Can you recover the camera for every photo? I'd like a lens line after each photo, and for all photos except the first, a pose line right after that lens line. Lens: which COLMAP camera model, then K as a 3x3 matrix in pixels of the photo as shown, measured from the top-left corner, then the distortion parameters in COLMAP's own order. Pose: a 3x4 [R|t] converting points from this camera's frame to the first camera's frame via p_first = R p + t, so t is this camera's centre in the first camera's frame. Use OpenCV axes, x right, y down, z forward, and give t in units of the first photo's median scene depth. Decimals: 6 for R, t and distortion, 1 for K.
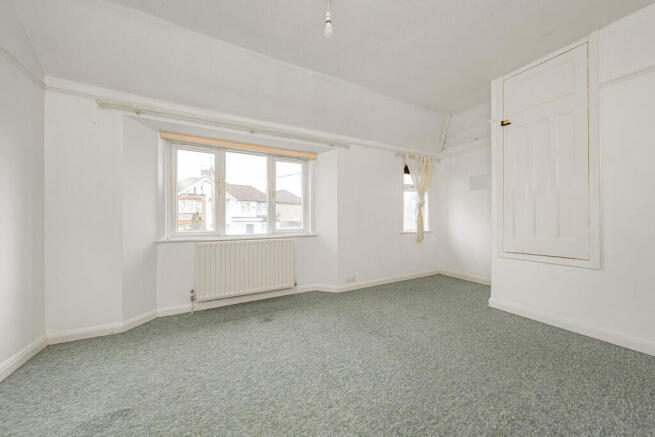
lens RADIAL K [[226.6, 0, 330.2], [0, 226.6, 218.6], [0, 0, 1]] dist [-0.000941, -0.000050]
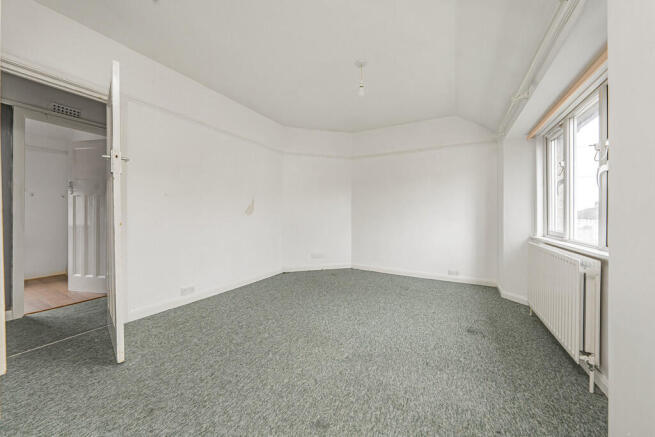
lens RADIAL K [[231.5, 0, 327.5], [0, 231.5, 218.5], [0, 0, 1]] dist [-0.001188, -0.000142]
pose [[-0.842381, 0.006859, -0.538839, 0.568159], [-0.002052, 0.999871, 0.015935, -0.004695], [0.538879, 0.014529, -0.842258, 1.211735]]
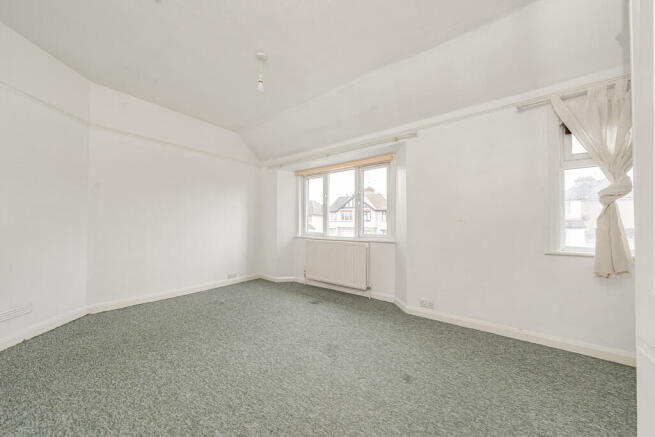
lens RADIAL K [[231.5, 0, 327.5], [0, 231.5, 218.5], [0, 0, 1]] dist [-0.001188, -0.000142]
pose [[0.405939, -0.015546, -0.913768, 0.799745], [-0.002611, 0.999831, -0.018170, -0.005051], [0.913896, 0.009762, 0.405830, 0.444672]]
